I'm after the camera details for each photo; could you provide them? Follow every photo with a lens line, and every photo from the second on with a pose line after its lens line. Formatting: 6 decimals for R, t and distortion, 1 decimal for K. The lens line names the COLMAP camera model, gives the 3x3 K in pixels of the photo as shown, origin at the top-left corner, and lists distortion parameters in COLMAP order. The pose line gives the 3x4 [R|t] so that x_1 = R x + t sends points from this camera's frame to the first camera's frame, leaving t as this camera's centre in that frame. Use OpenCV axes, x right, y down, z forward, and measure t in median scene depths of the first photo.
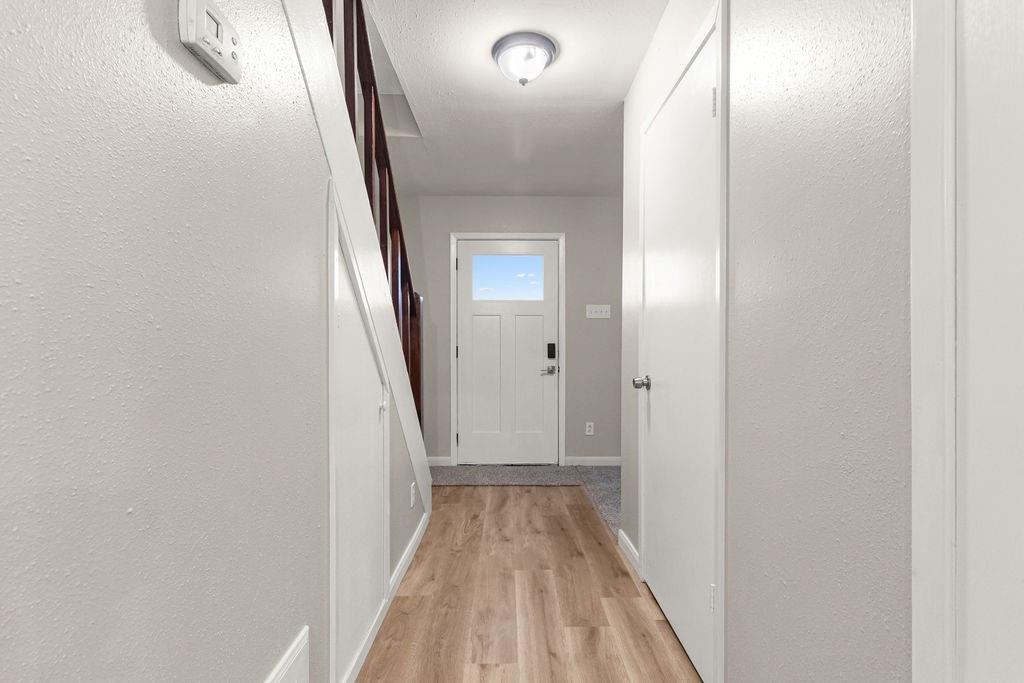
lens RADIAL K [[474.9, 0, 511.8], [0, 474.9, 345.4], [0, 0, 1]] dist [0.004586, 0.001153]
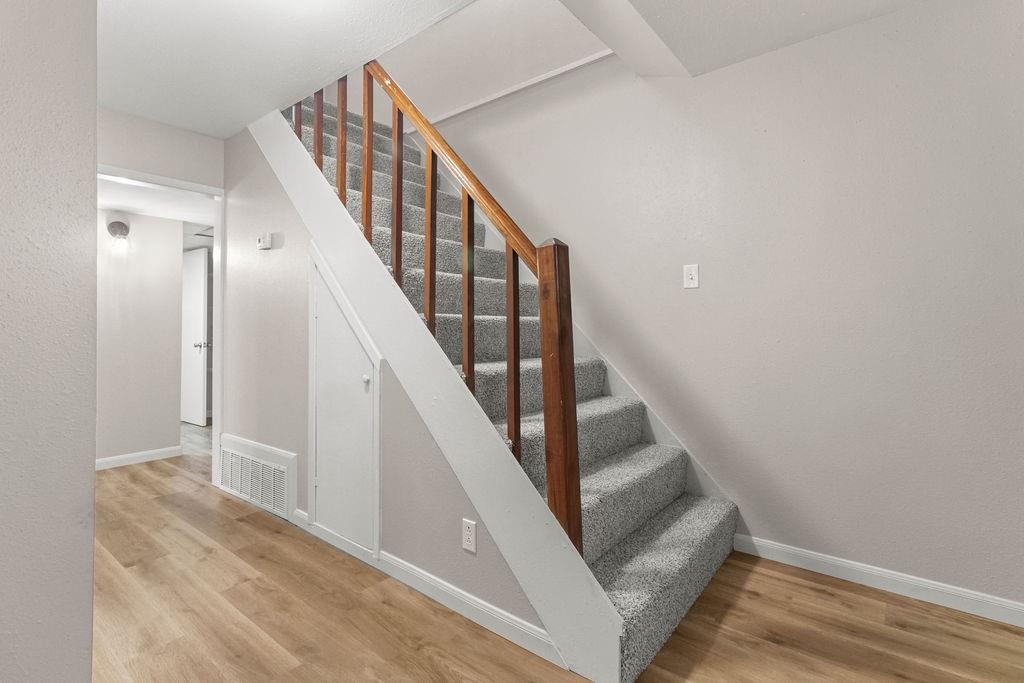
lens RADIAL K [[474.9, 0, 512.6], [0, 474.9, 335.1], [0, 0, 1]] dist [0.004586, 0.001153]
pose [[-0.624839, 0.014561, -0.780618, 0.344442], [-0.000147, 0.999824, 0.018767, -0.007574], [0.780753, 0.011841, -0.624727, 1.667081]]
